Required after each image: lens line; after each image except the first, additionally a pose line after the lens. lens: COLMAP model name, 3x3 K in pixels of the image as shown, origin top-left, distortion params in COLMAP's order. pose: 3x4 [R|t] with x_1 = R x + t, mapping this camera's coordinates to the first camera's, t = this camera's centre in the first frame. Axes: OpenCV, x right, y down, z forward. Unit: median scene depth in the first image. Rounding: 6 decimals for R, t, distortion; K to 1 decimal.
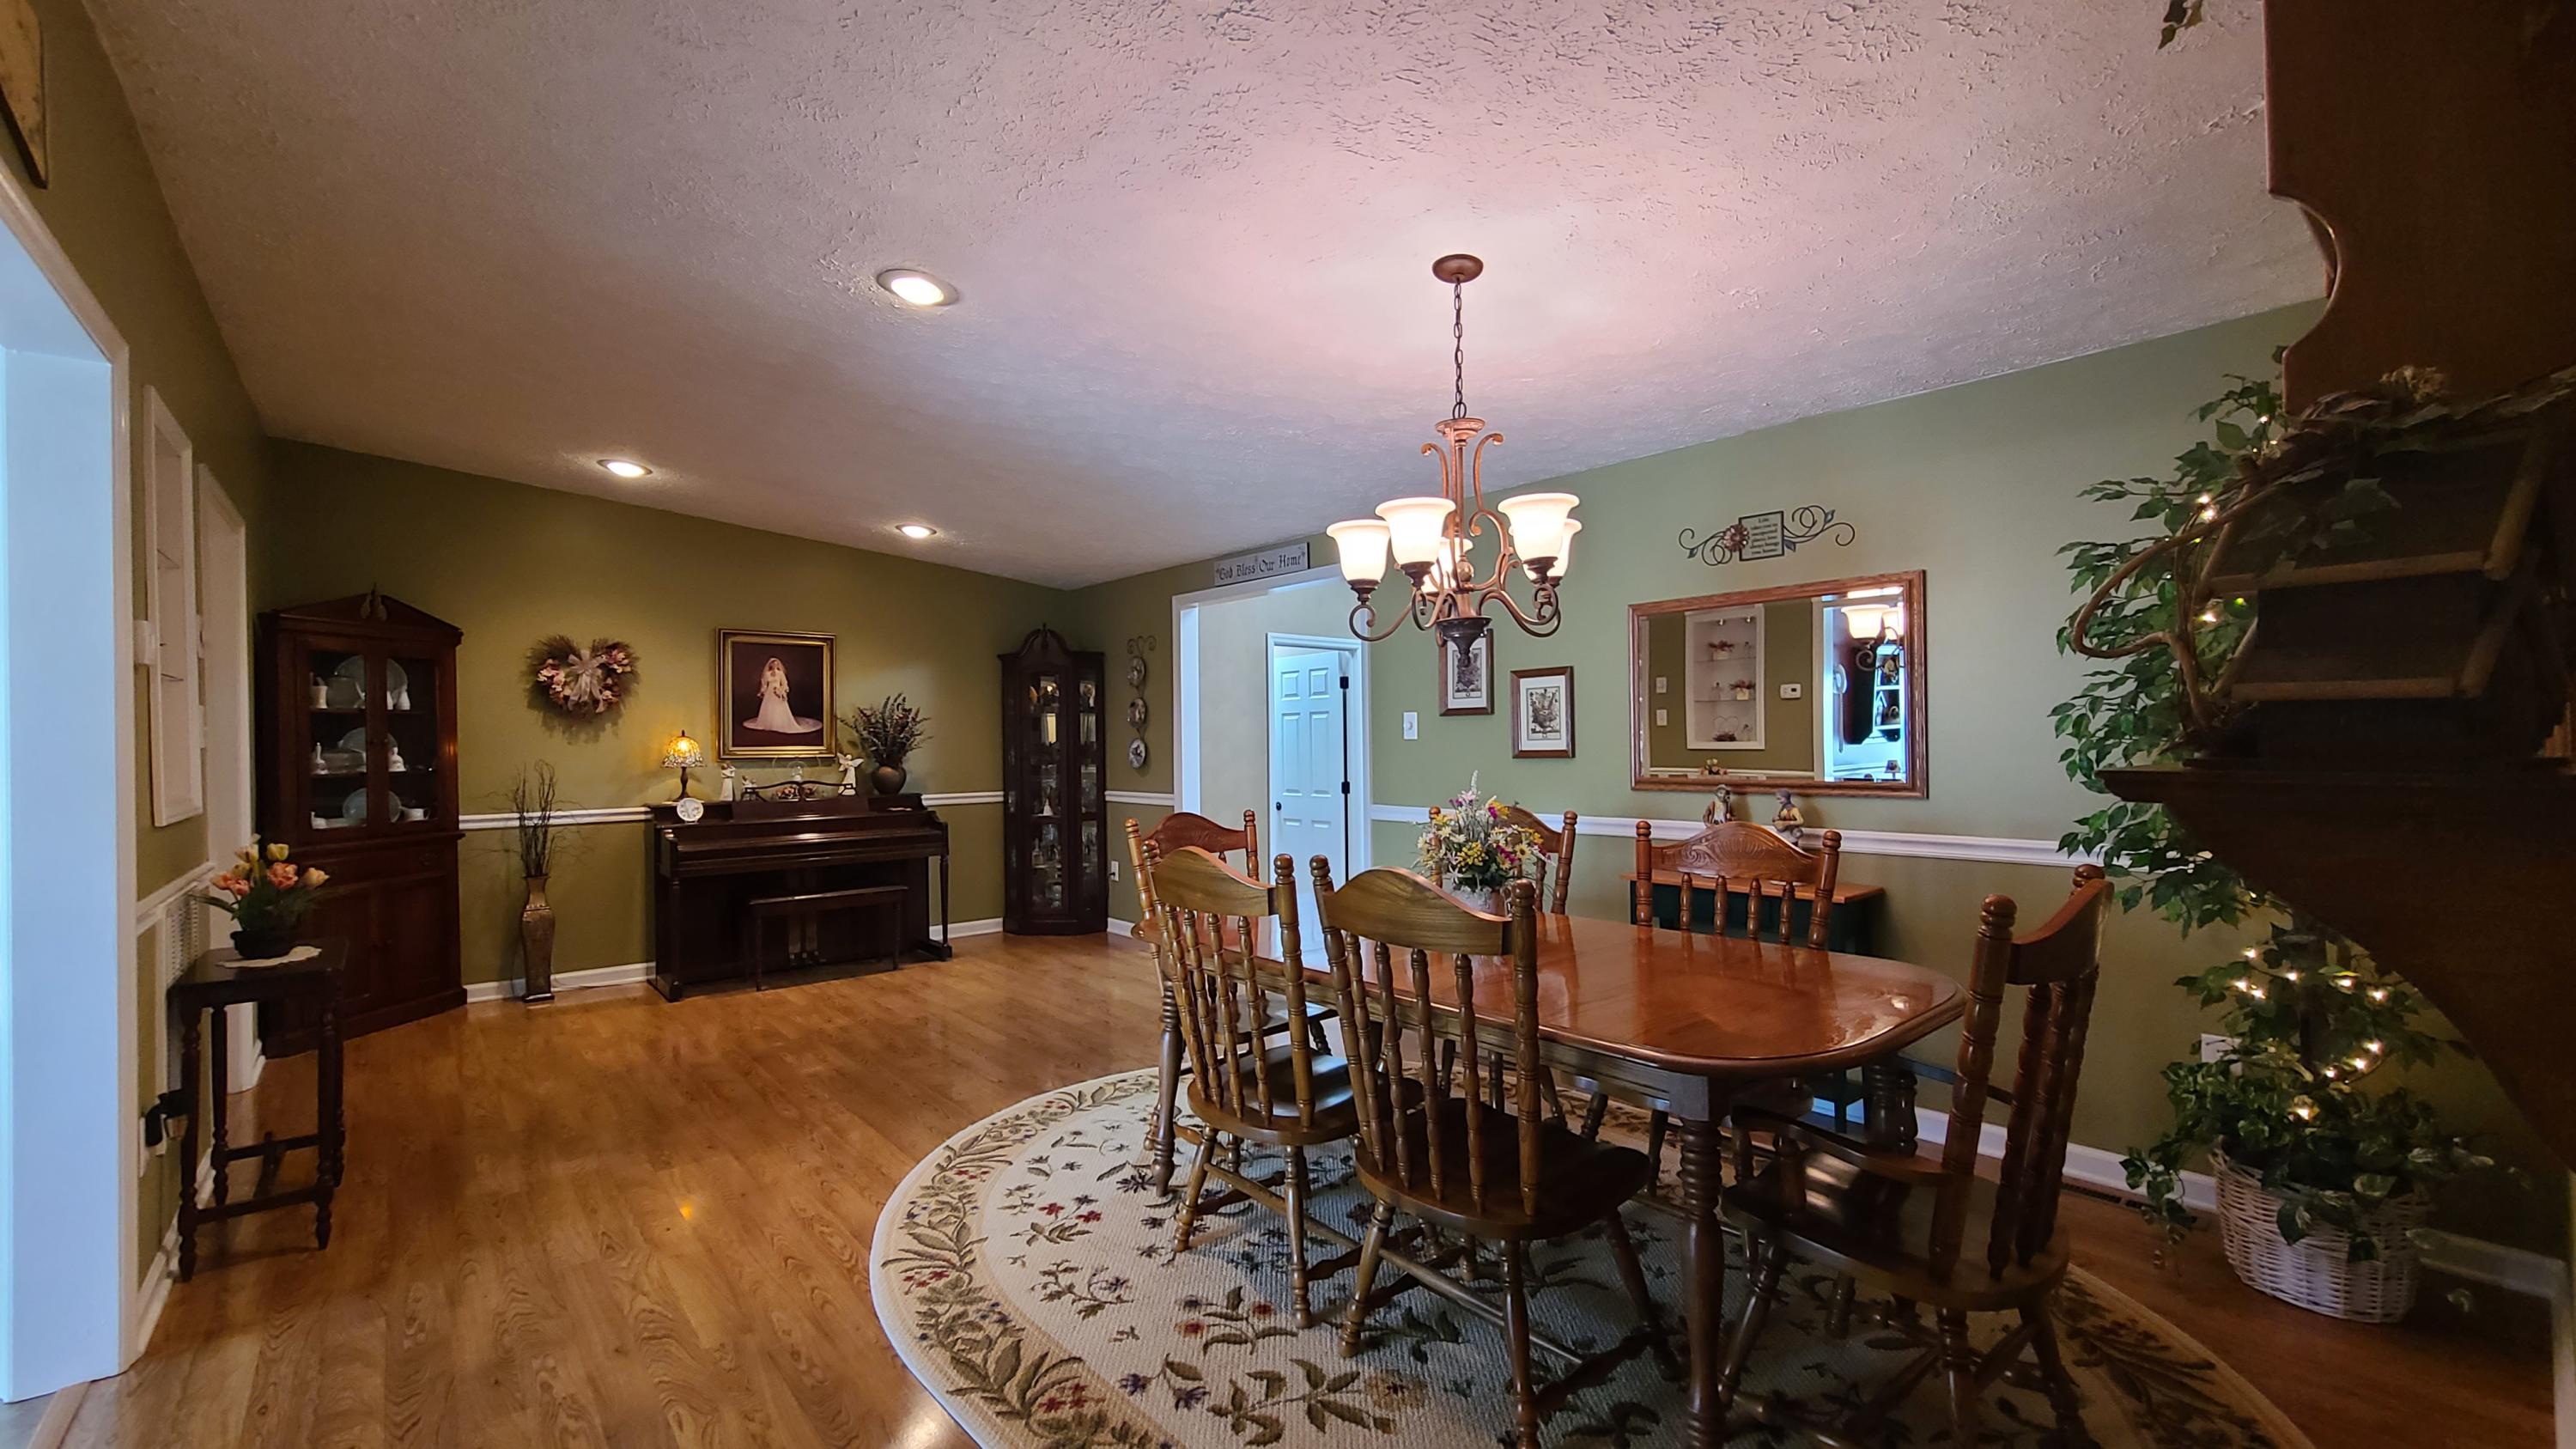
lens RADIAL K [[1048.8, 0, 1281.1], [0, 1048.8, 735.5], [0, 0, 1]] dist [-0.001549, -0.000189]
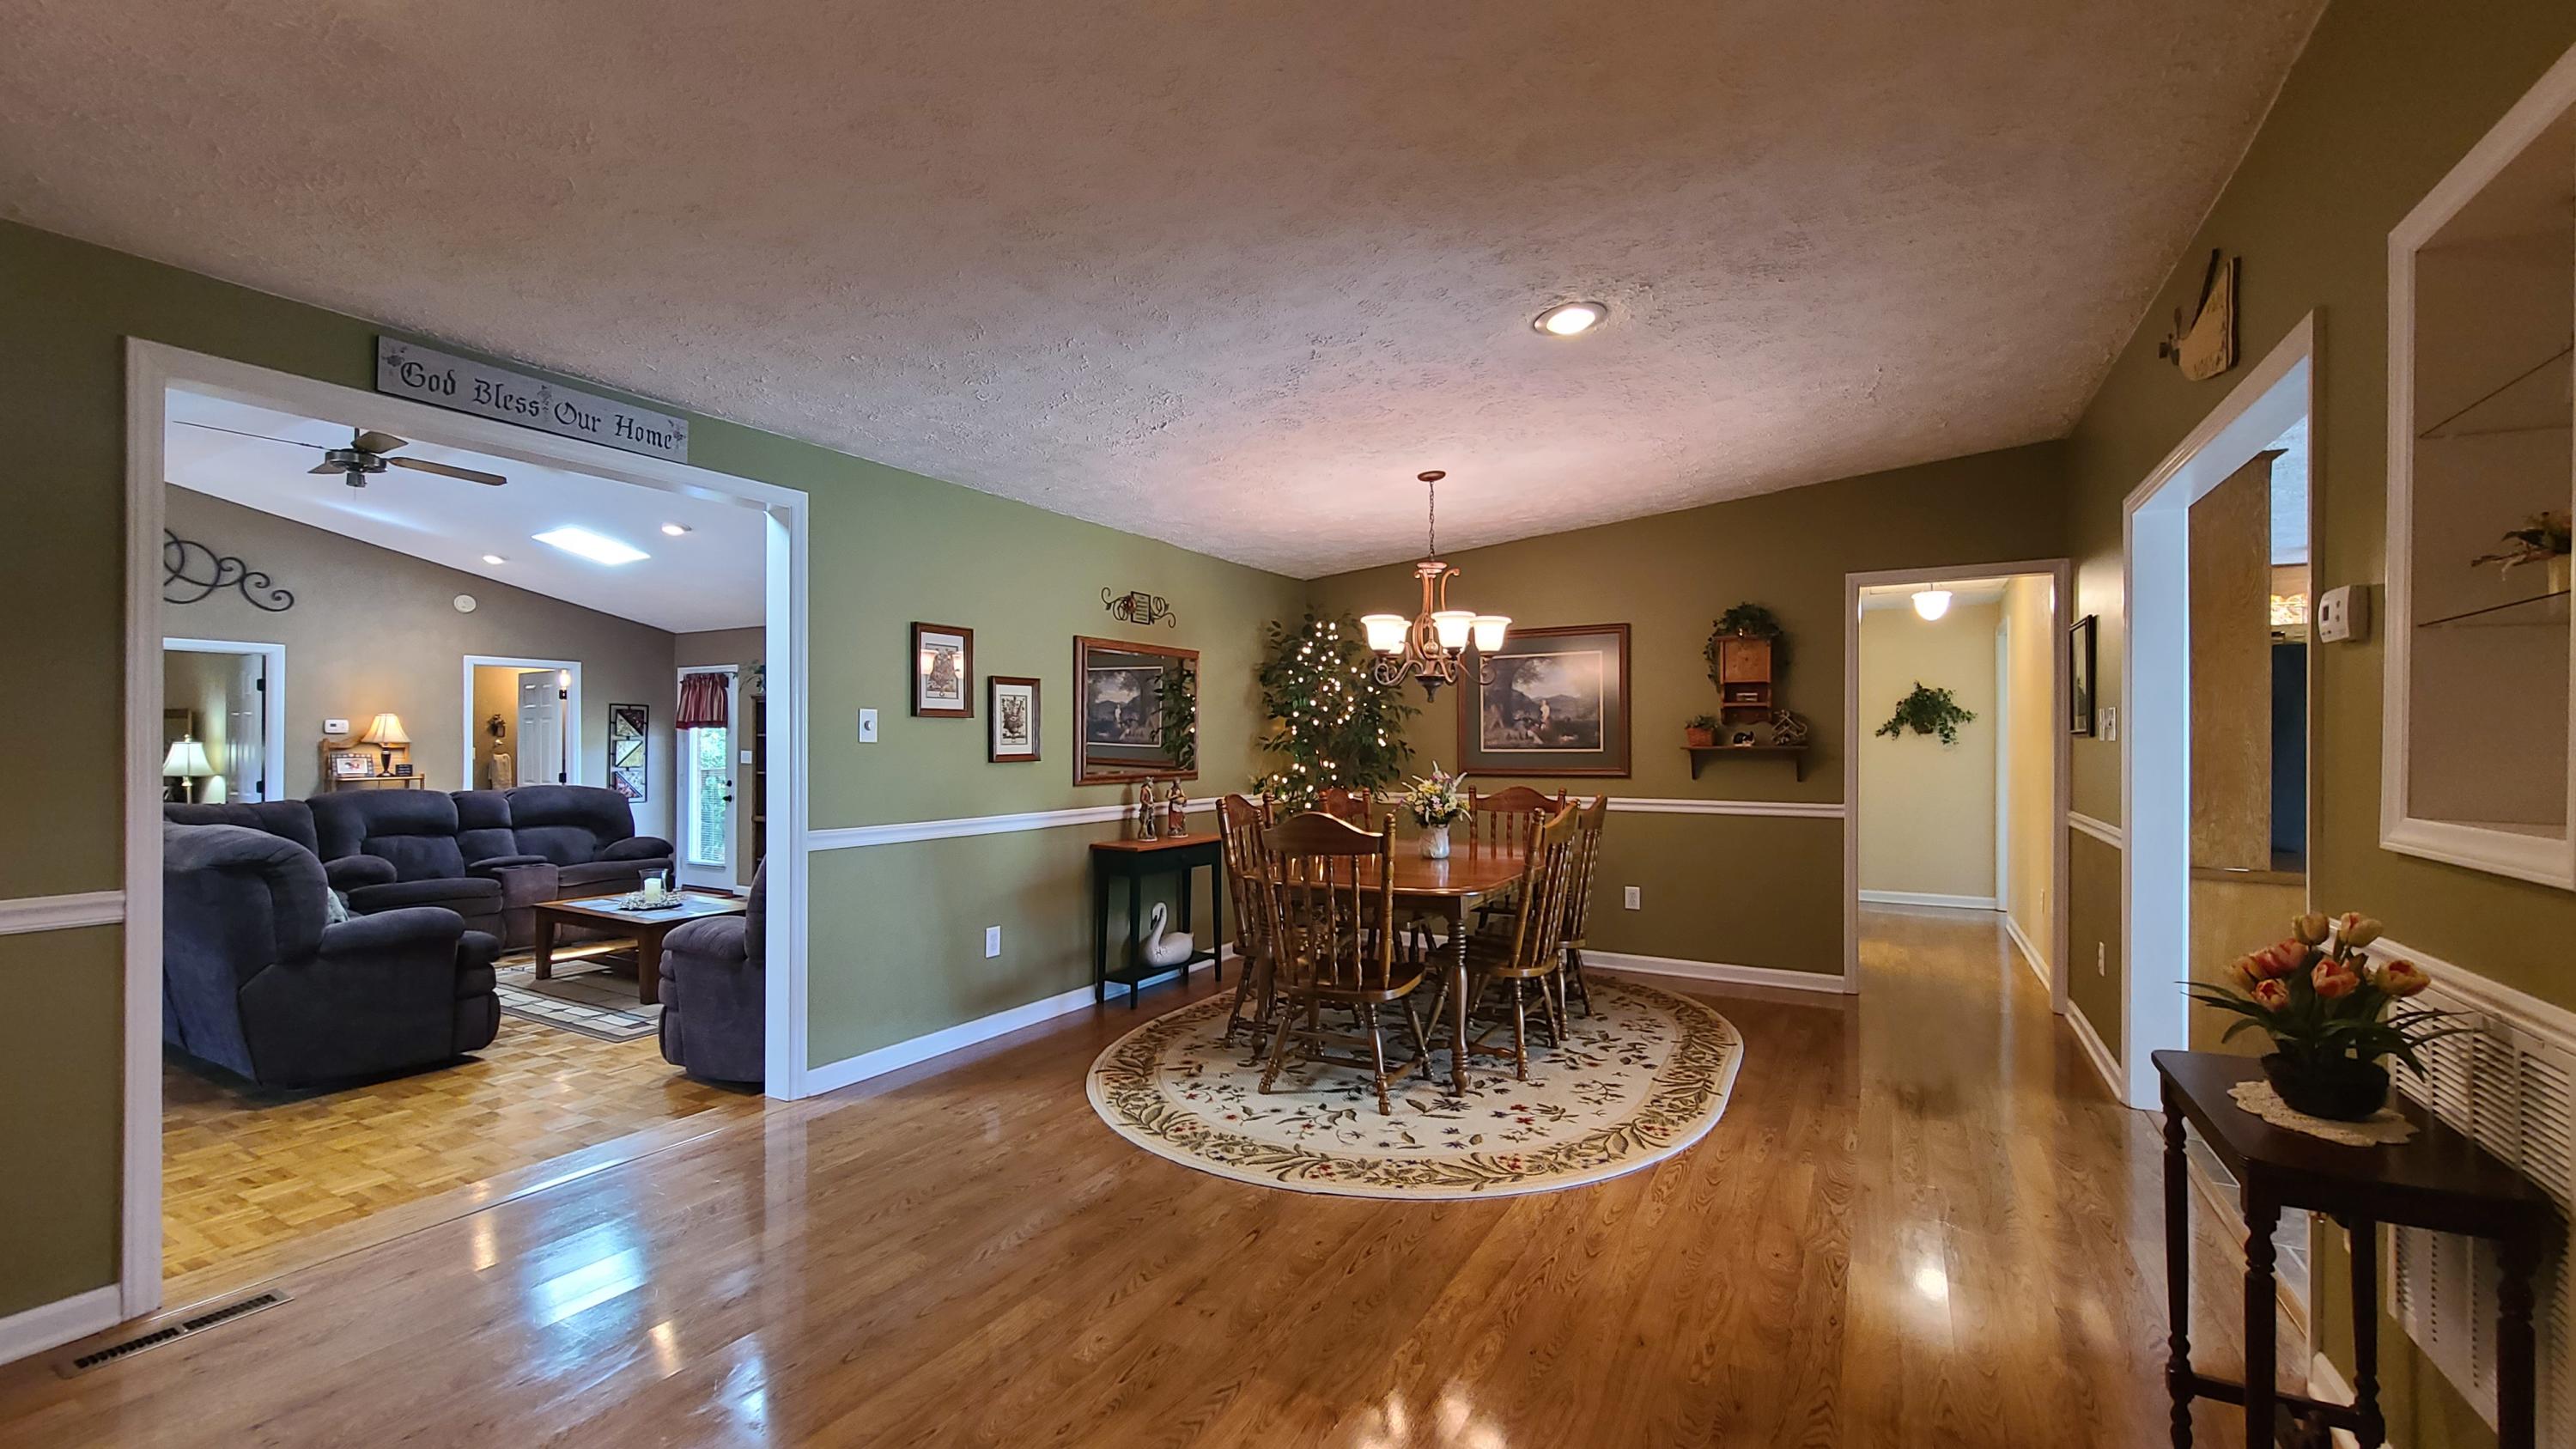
lens RADIAL K [[1048.8, 0, 1286.4], [0, 1048.8, 736.3], [0, 0, 1]] dist [-0.001549, -0.000189]
pose [[-0.341752, 0.014445, 0.939679, -1.266695], [0.000738, 0.999886, -0.015102, 0.018120], [-0.939790, -0.004468, -0.341724, 1.660526]]
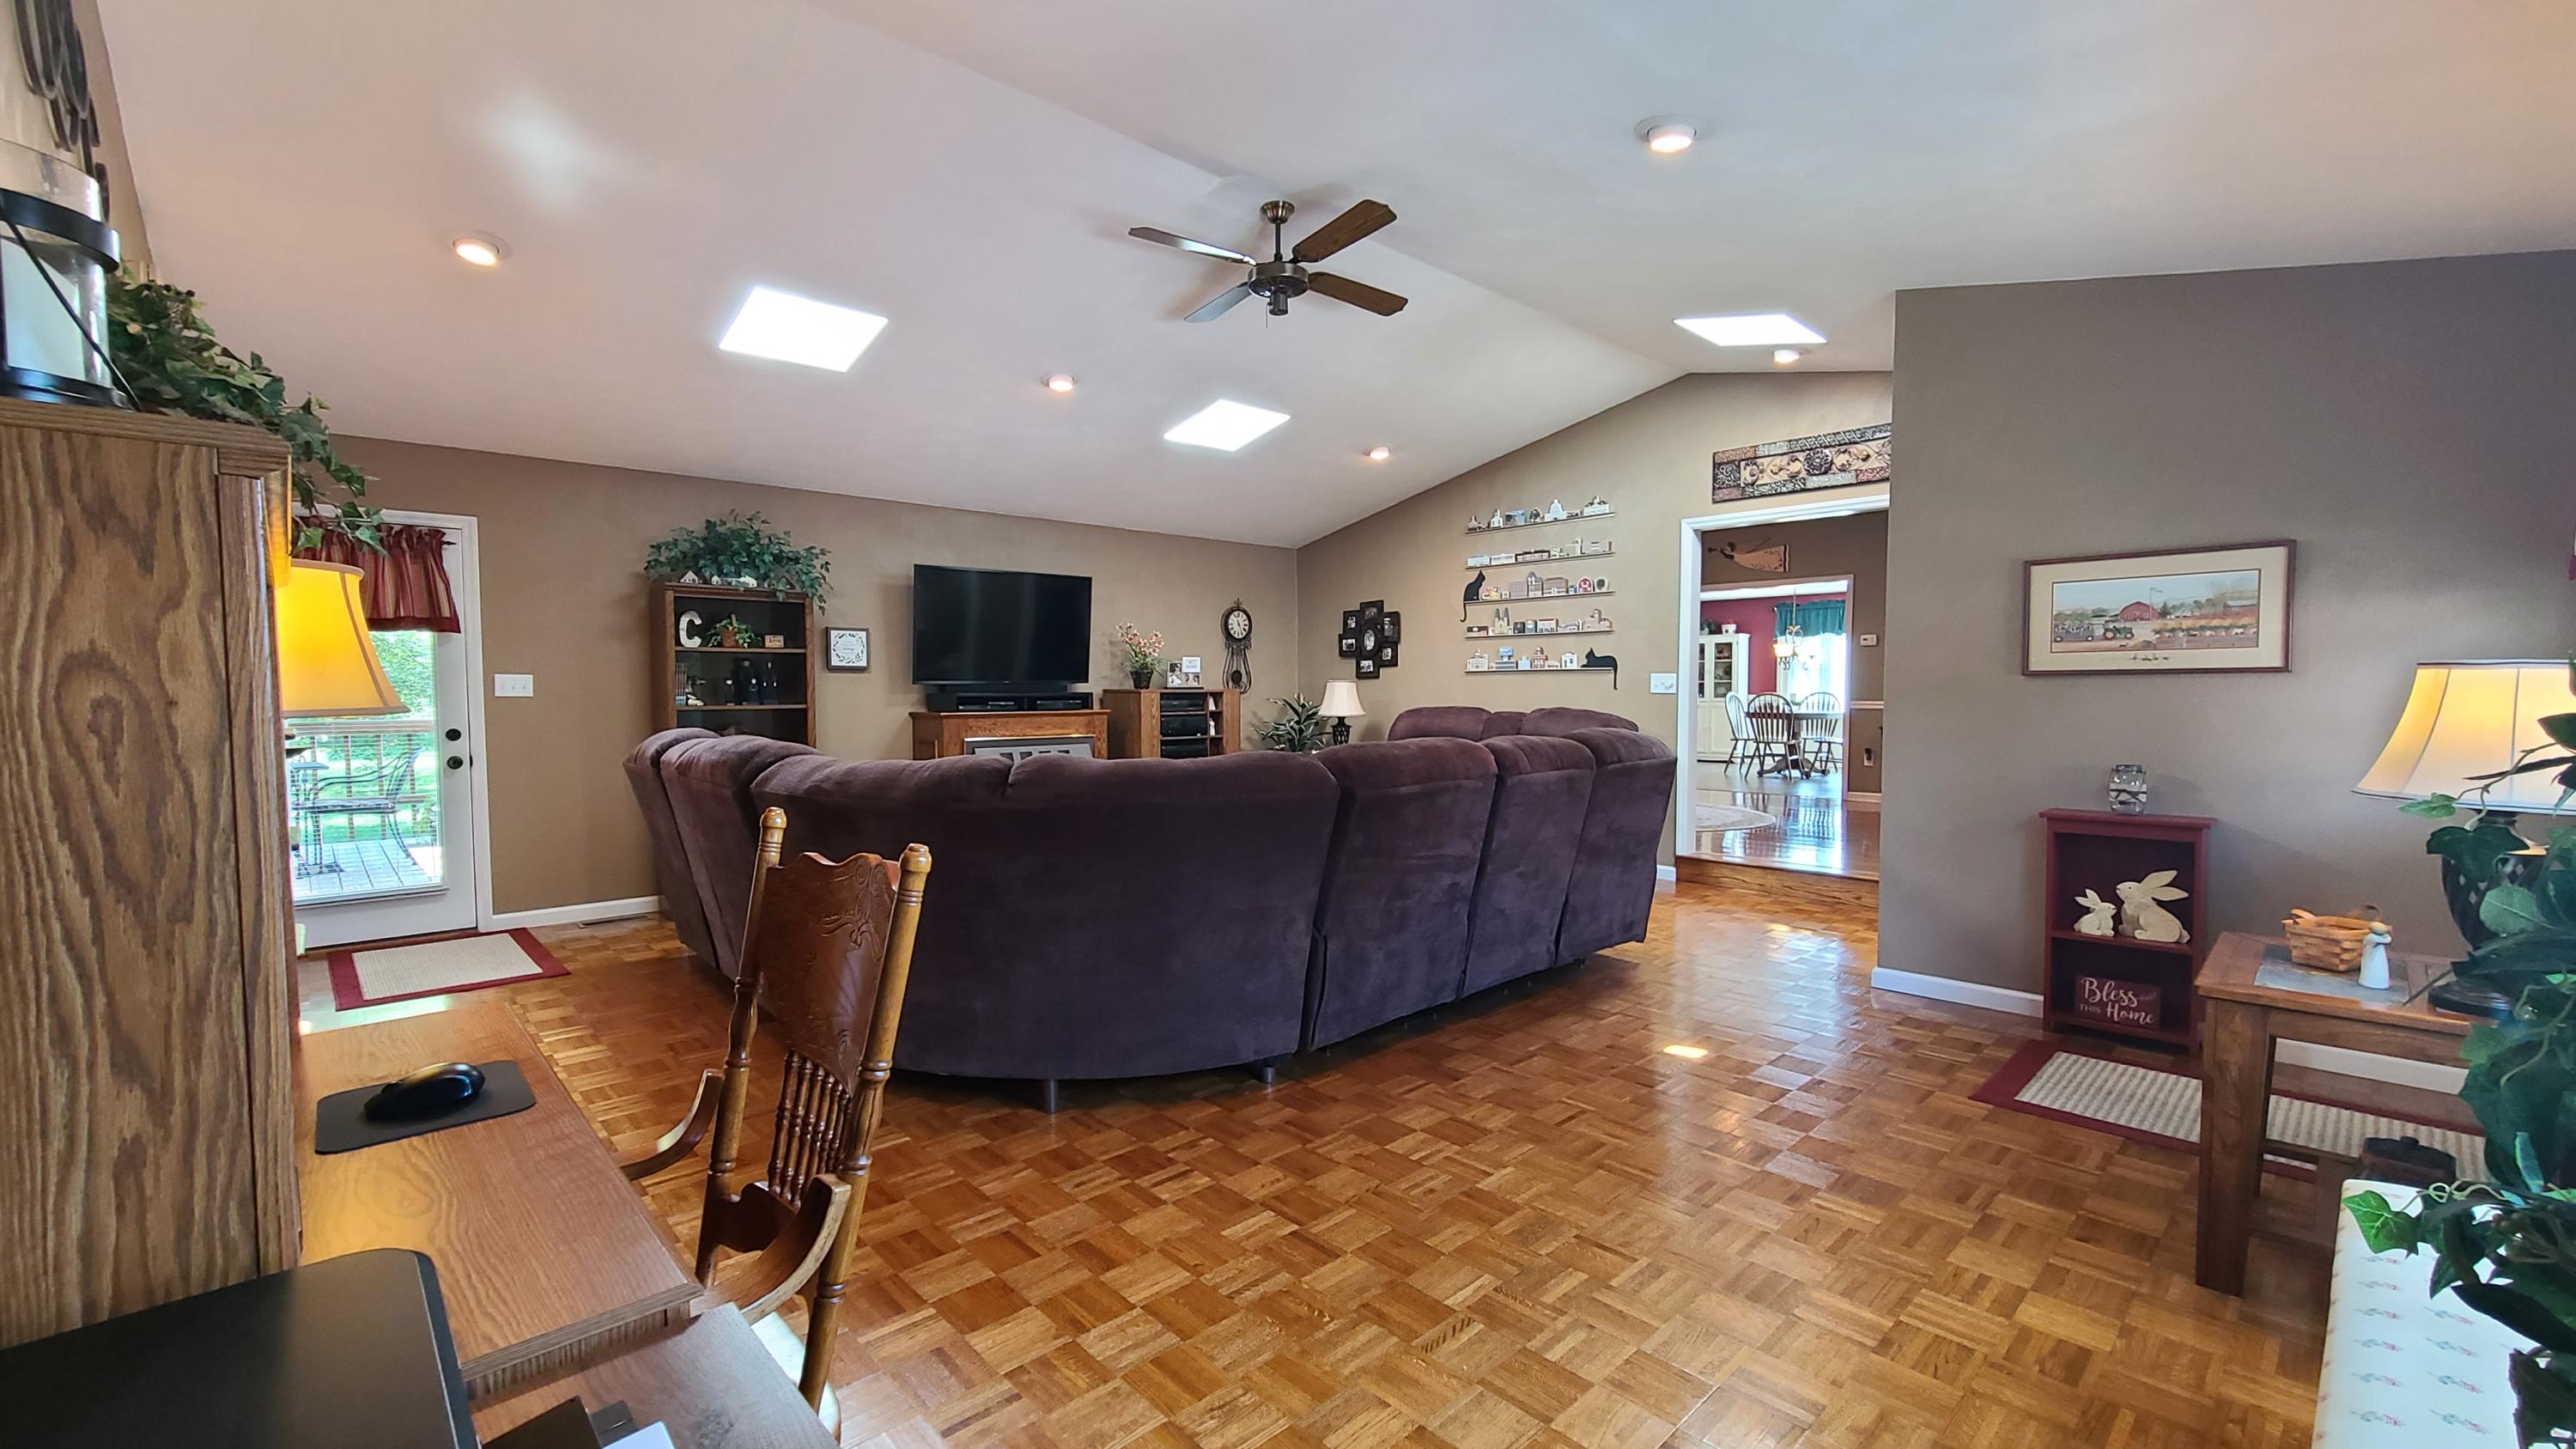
lens RADIAL K [[1048.8, 0, 1281.2], [0, 1048.8, 725.6], [0, 0, 1]] dist [-0.001549, -0.000189]
pose [[-0.998994, 0.016288, -0.041779, -0.450032], [0.014804, 0.999256, 0.035602, 0.031378], [0.042327, 0.034948, -0.998492, 2.473120]]
